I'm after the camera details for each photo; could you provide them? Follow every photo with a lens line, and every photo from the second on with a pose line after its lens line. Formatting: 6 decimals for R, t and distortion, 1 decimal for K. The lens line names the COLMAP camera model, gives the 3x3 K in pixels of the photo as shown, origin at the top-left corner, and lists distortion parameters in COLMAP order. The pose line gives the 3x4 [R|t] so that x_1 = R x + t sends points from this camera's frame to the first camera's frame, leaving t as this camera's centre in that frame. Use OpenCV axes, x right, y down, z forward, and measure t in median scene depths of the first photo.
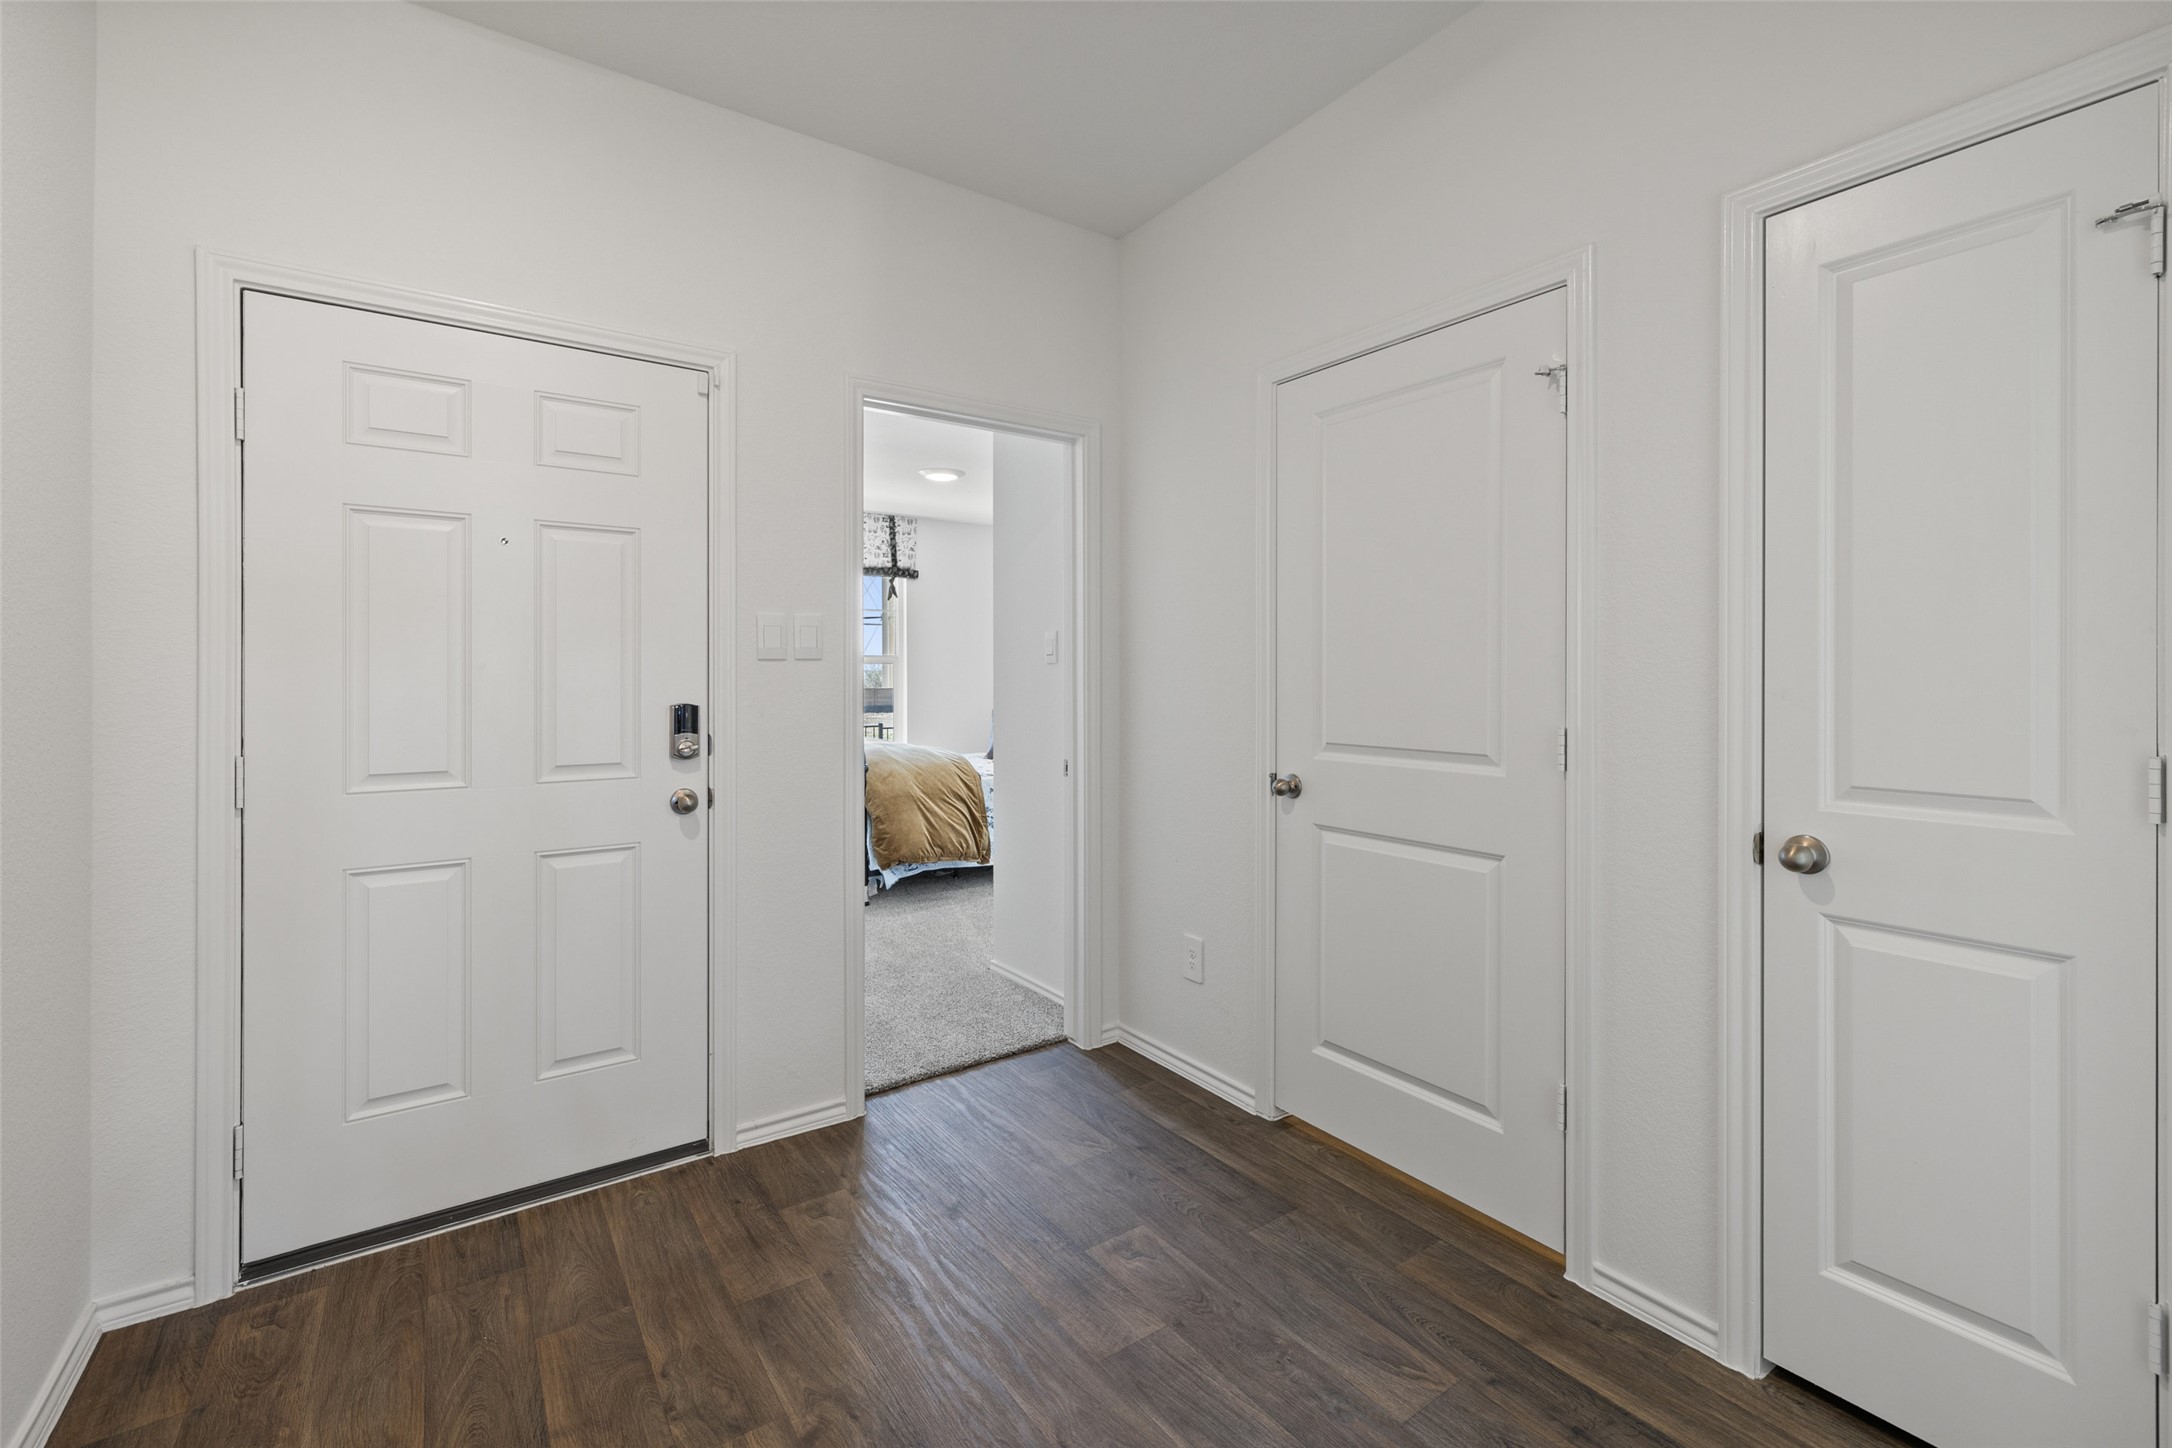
lens RADIAL K [[913.3, 0, 1138.9], [0, 913.3, 676.4], [0, 0, 1]] dist [-0.019836, 0.000010]
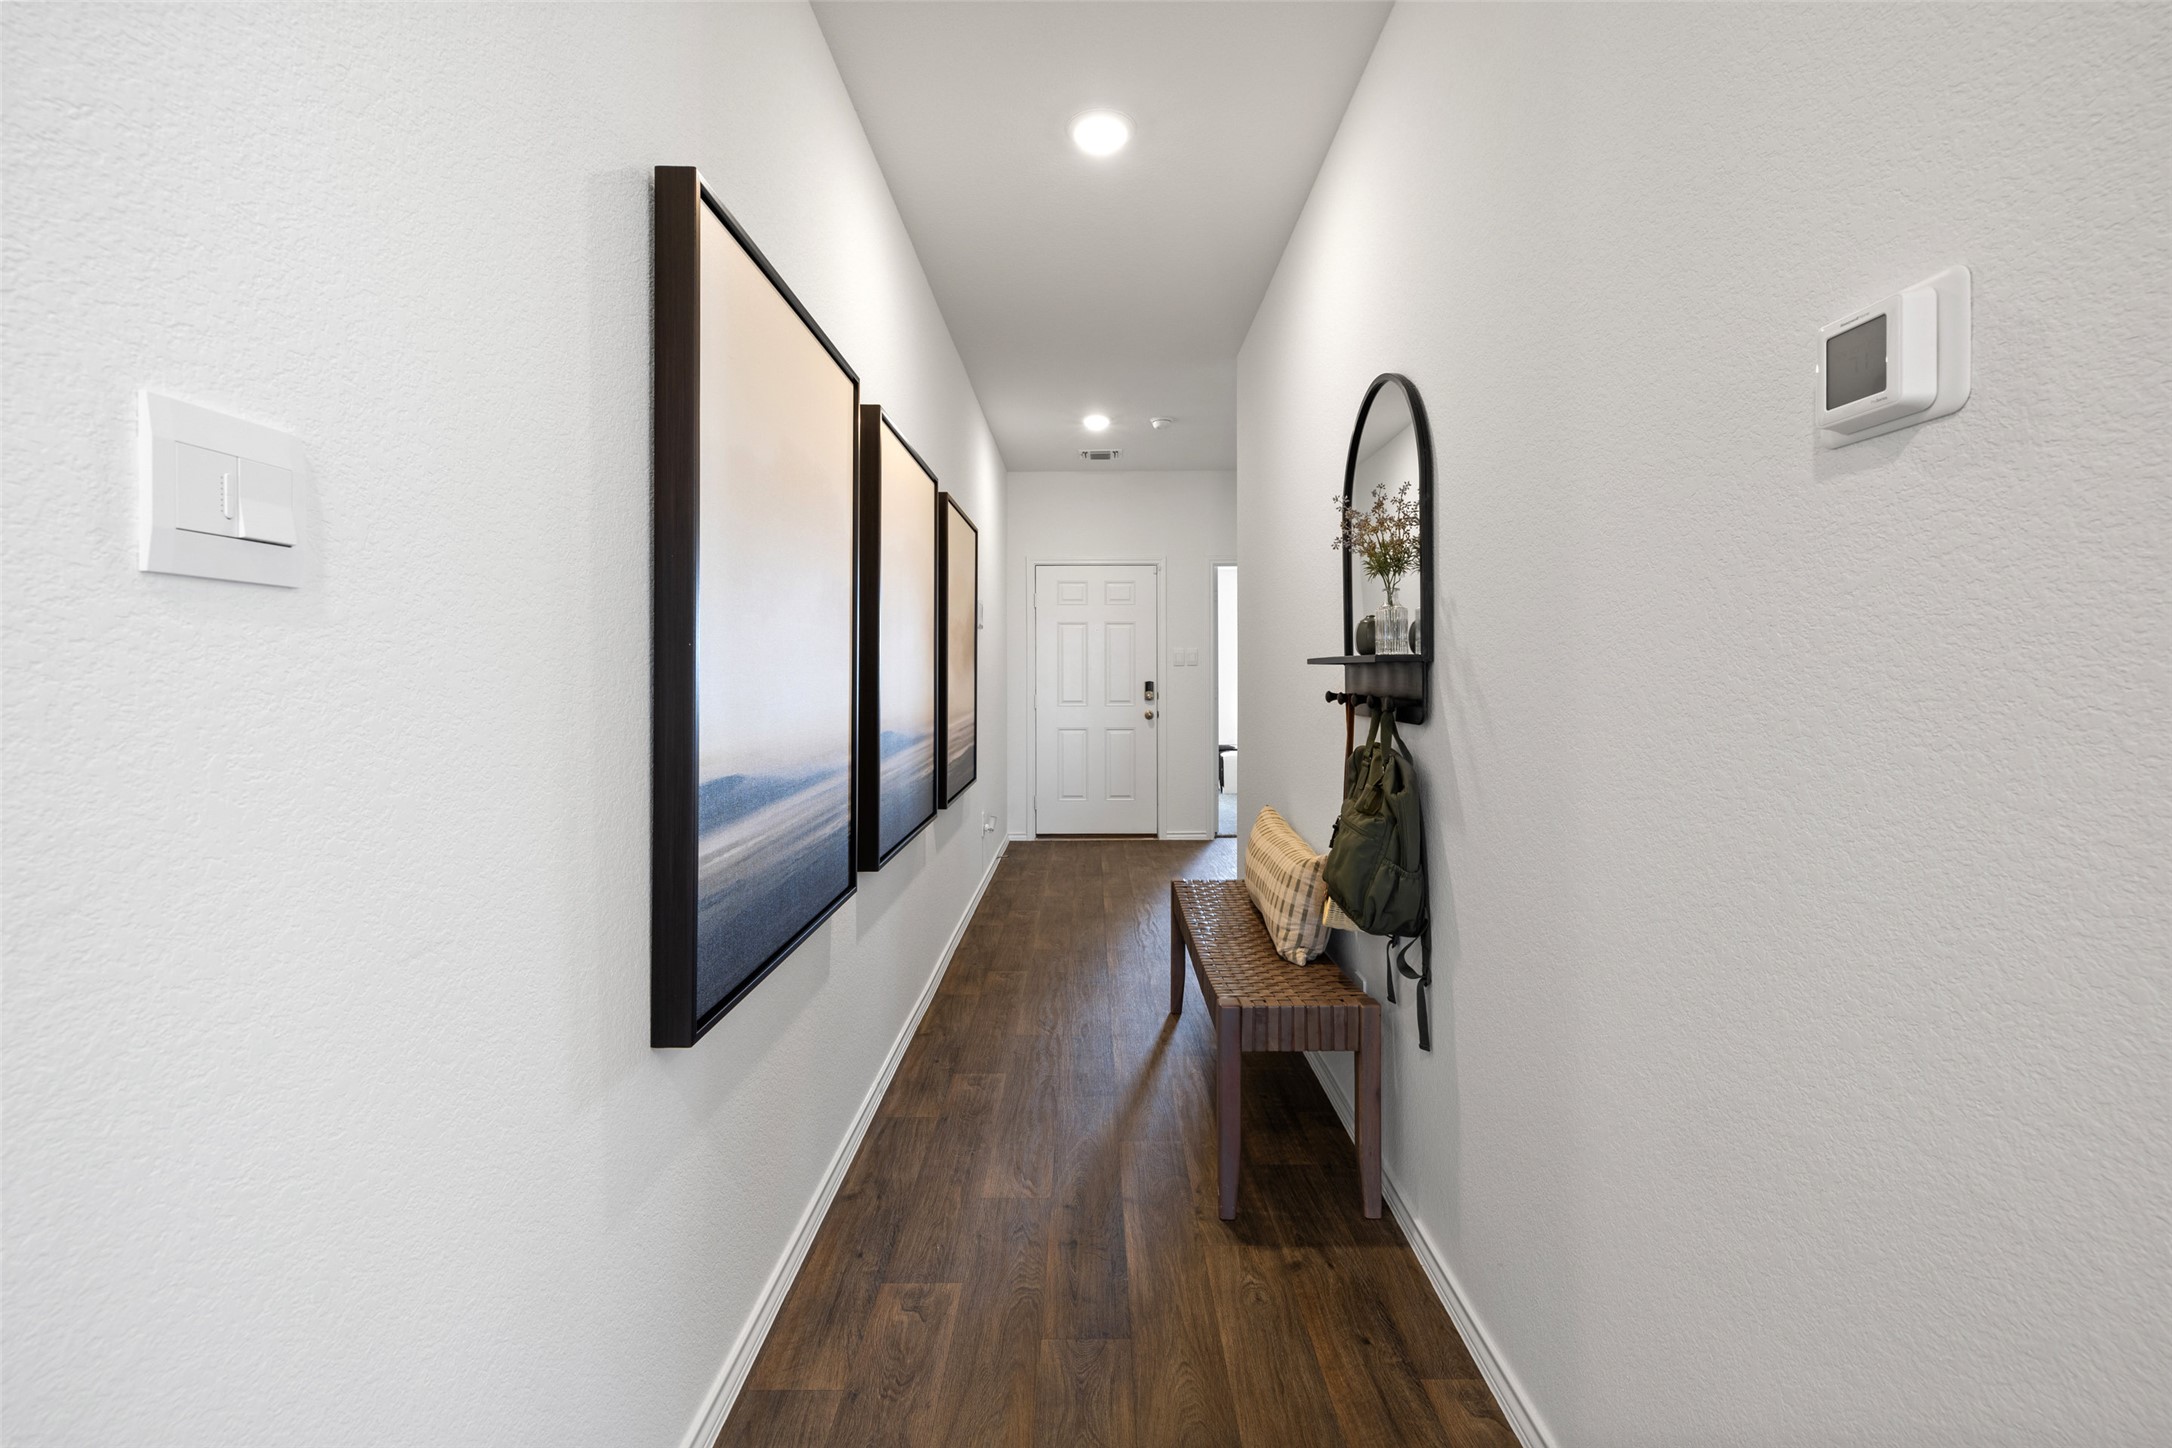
lens RADIAL K [[937.2, 0, 1079.7], [0, 937.2, 672.3], [0, 0, 1]] dist [0.000042, 0.000035]
pose [[0.801623, -0.000732, -0.597830, 1.098083], [0.000402, 1.000000, -0.000685, 0.003347], [0.597830, 0.000308, 0.801623, -1.513321]]
